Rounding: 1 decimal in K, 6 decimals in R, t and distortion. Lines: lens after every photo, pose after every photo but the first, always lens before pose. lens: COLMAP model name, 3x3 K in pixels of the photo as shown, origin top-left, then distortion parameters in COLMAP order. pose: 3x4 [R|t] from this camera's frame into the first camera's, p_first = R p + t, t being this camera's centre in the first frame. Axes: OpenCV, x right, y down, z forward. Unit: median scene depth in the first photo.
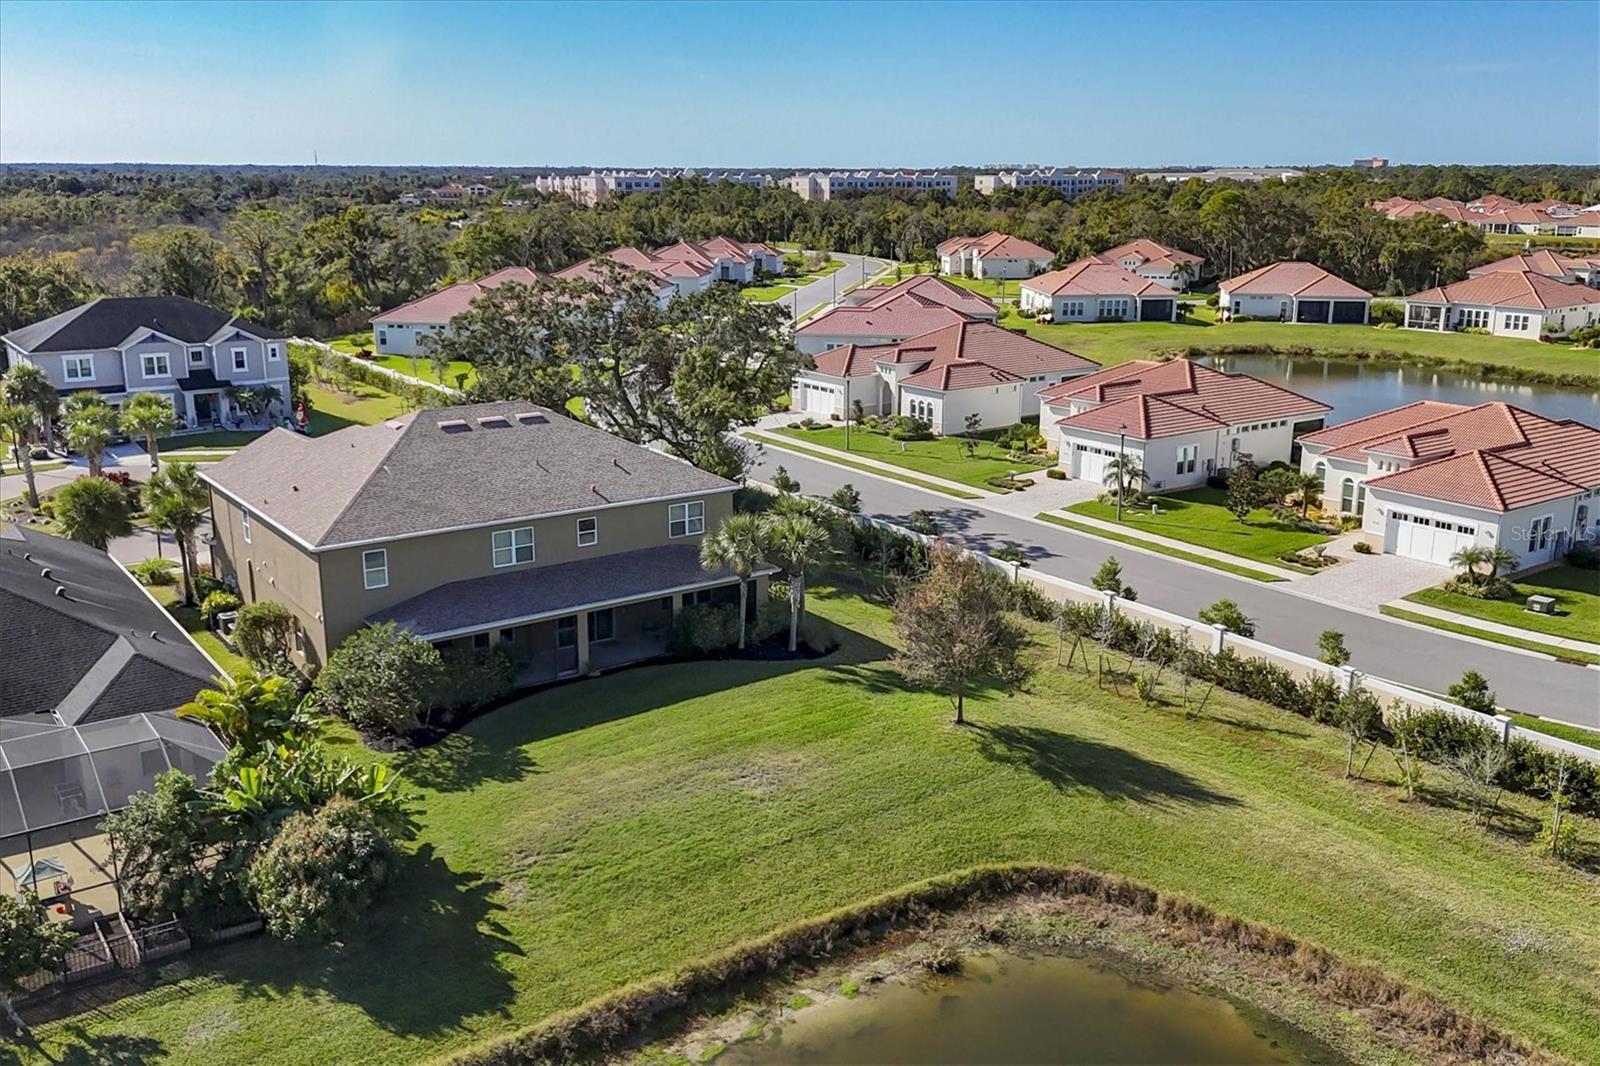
lens RADIAL K [[1396.6, 0, 806.7], [0, 1396.6, 532.4], [0, 0, 1]] dist [0.119214, -0.192527]
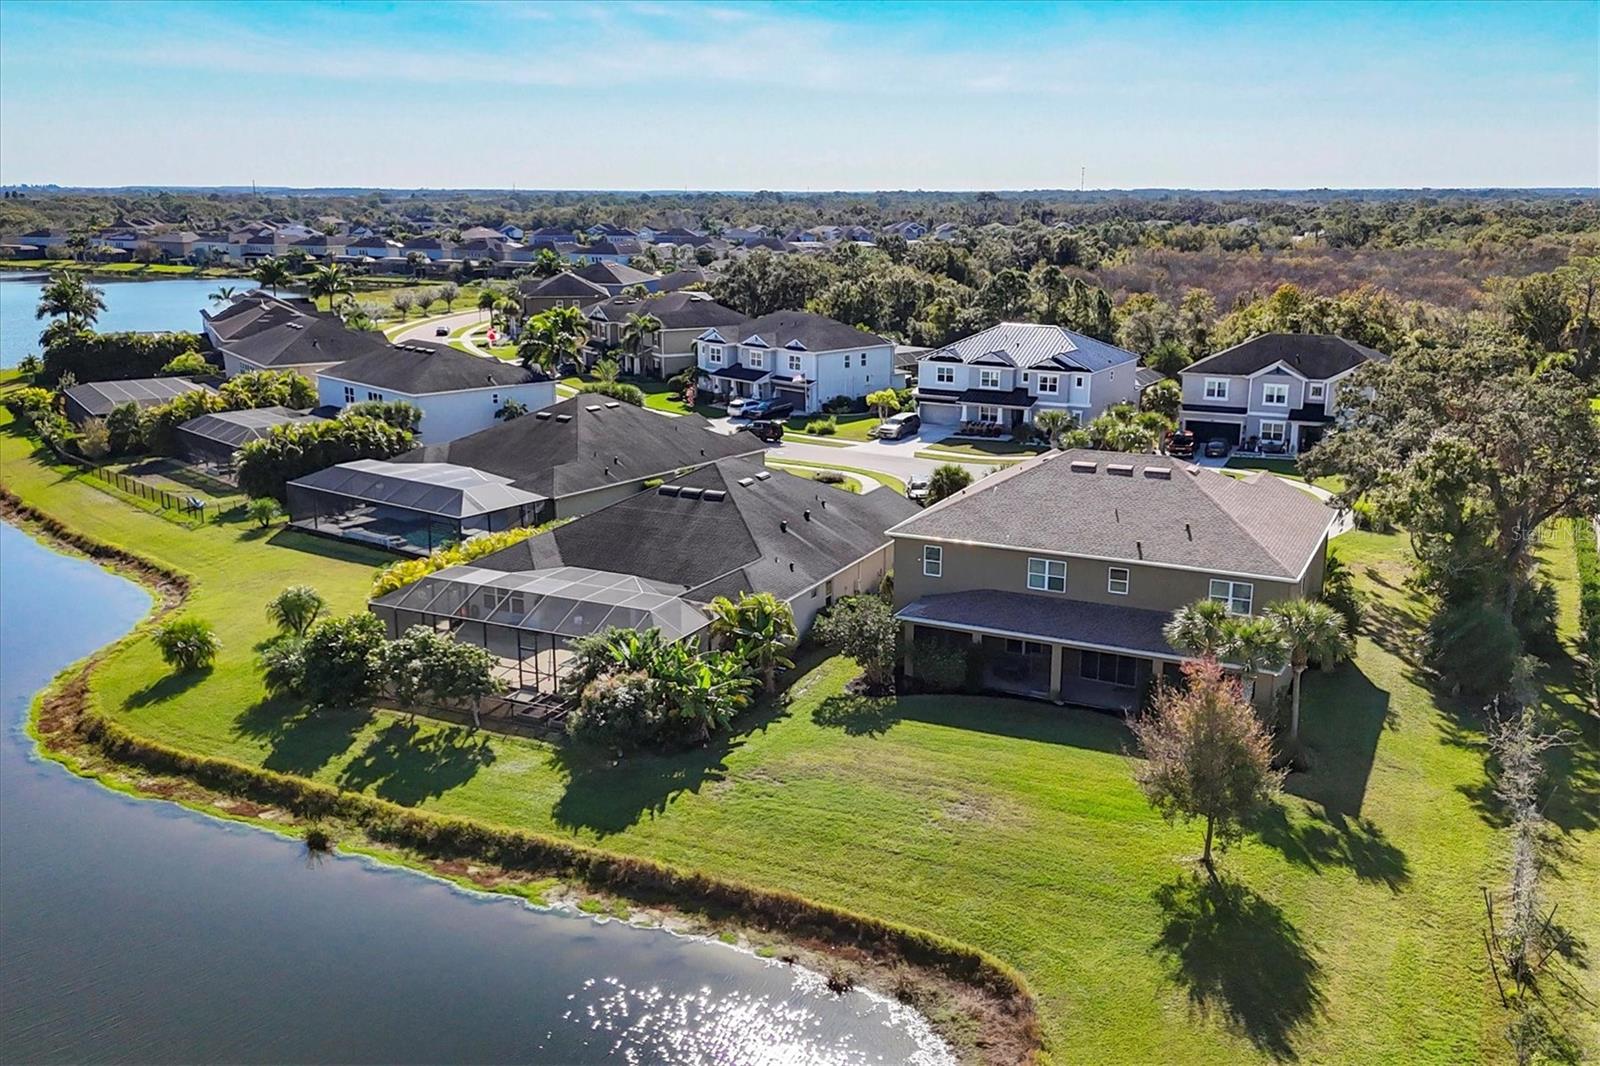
lens RADIAL K [[1396.6, 0, 806.7], [0, 1396.6, 532.4], [0, 0, 1]] dist [0.119214, -0.192527]
pose [[0.469279, 0.207652, -0.858288, 0.665873], [-0.220570, 0.968713, 0.113768, -0.109003], [0.855059, 0.135923, 0.500399, 0.259999]]
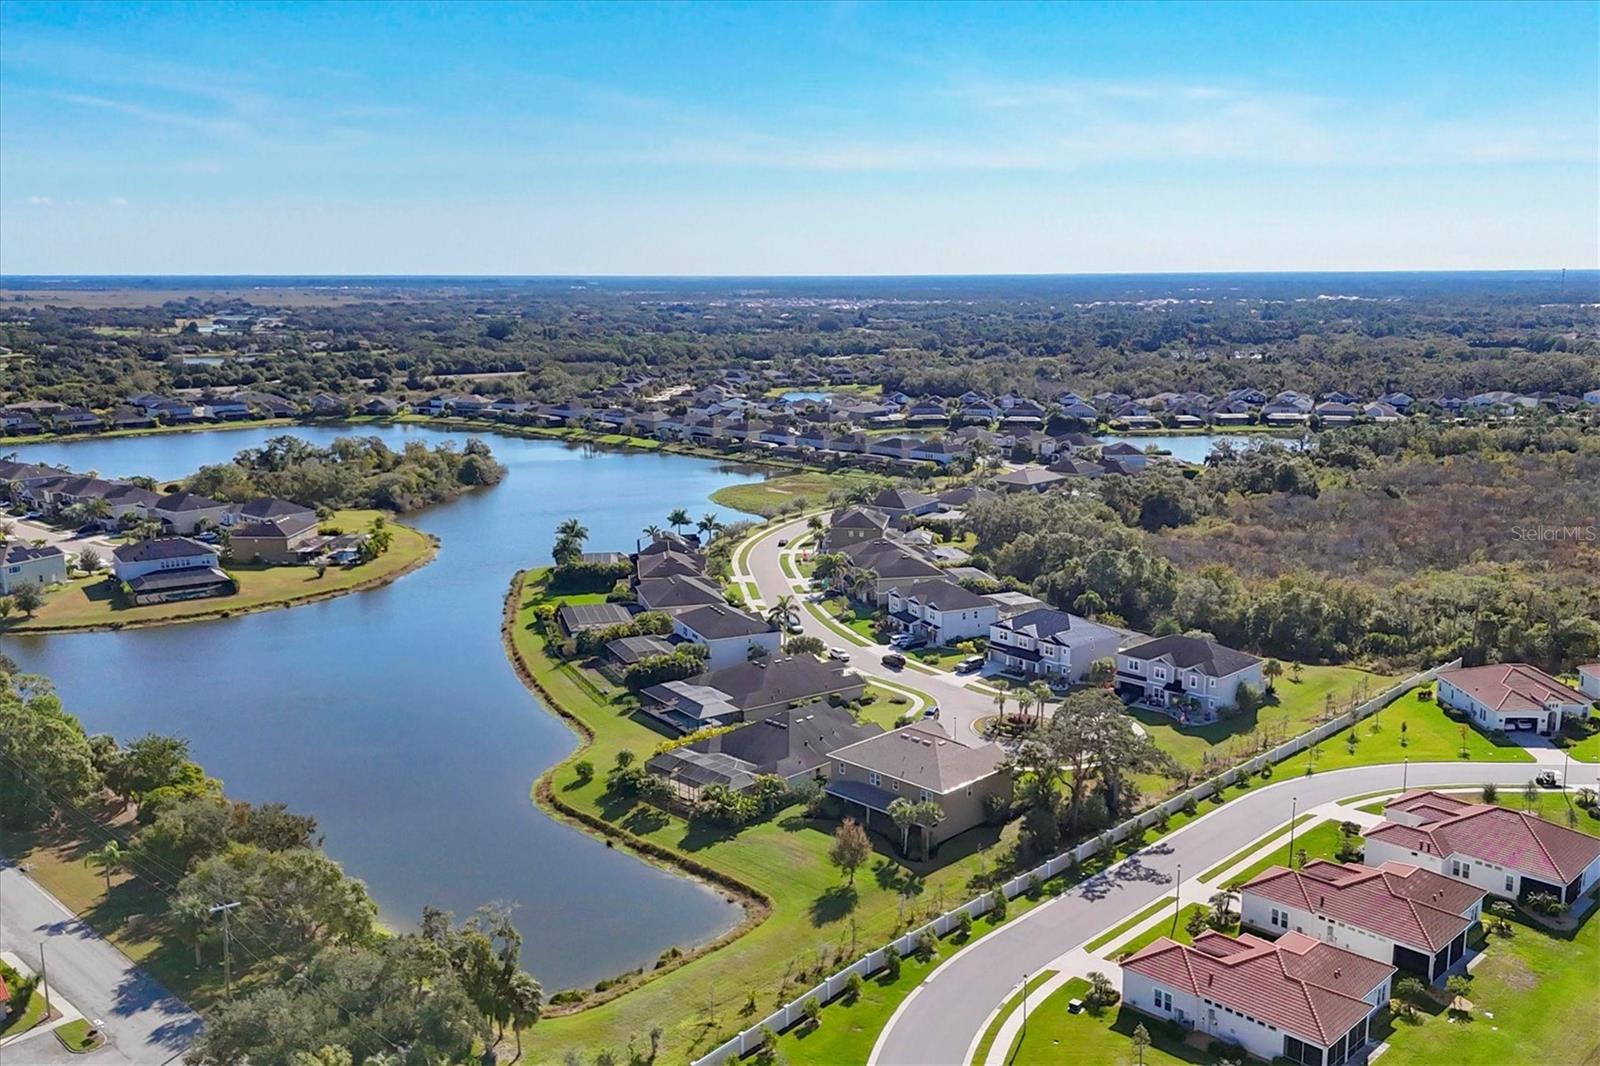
lens RADIAL K [[1393.2, 0, 804.1], [0, 1393.2, 533.1], [0, 0, 1]] dist [0.171854, -0.409661]
pose [[0.167487, 0.179479, -0.969399, 2.581904], [-0.244880, 0.960047, 0.135439, -0.865000], [0.954977, 0.214703, 0.204746, 0.123096]]
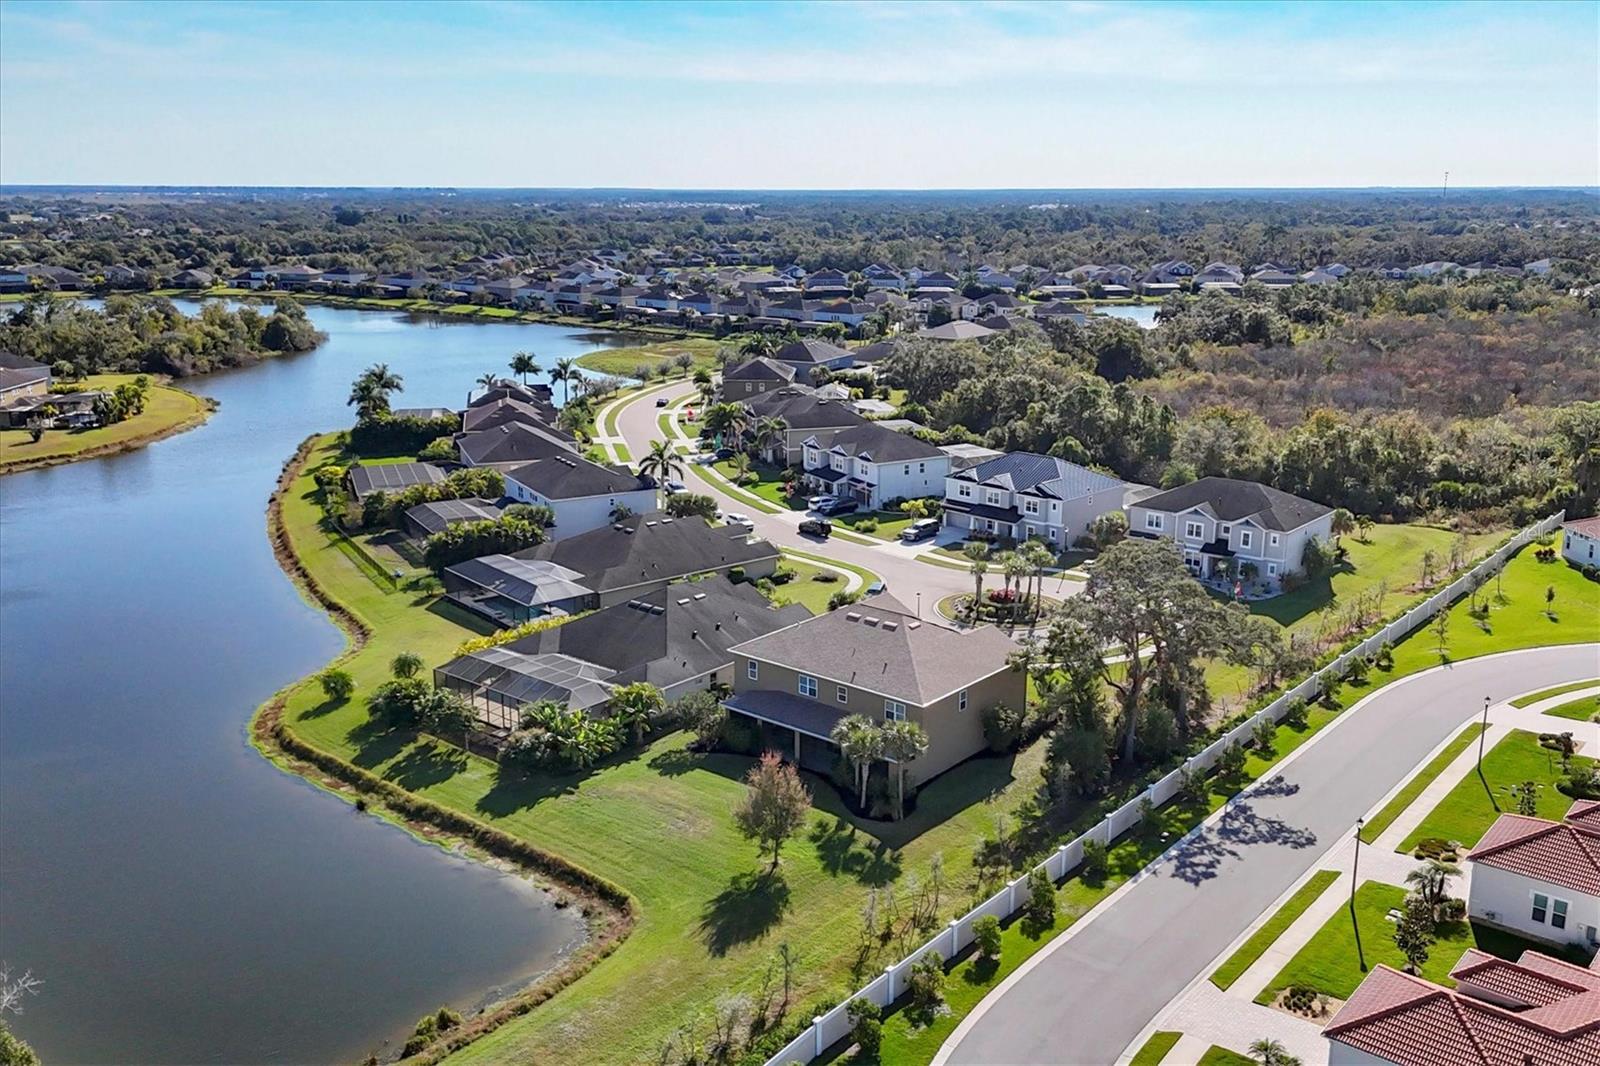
lens RADIAL K [[1396.6, 0, 806.7], [0, 1396.6, 532.4], [0, 0, 1]] dist [0.119214, -0.192527]
pose [[0.248529, 0.230811, -0.940723, 1.473775], [-0.244567, 0.954681, 0.169623, -0.494456], [0.937241, 0.187913, 0.293714, 0.417679]]
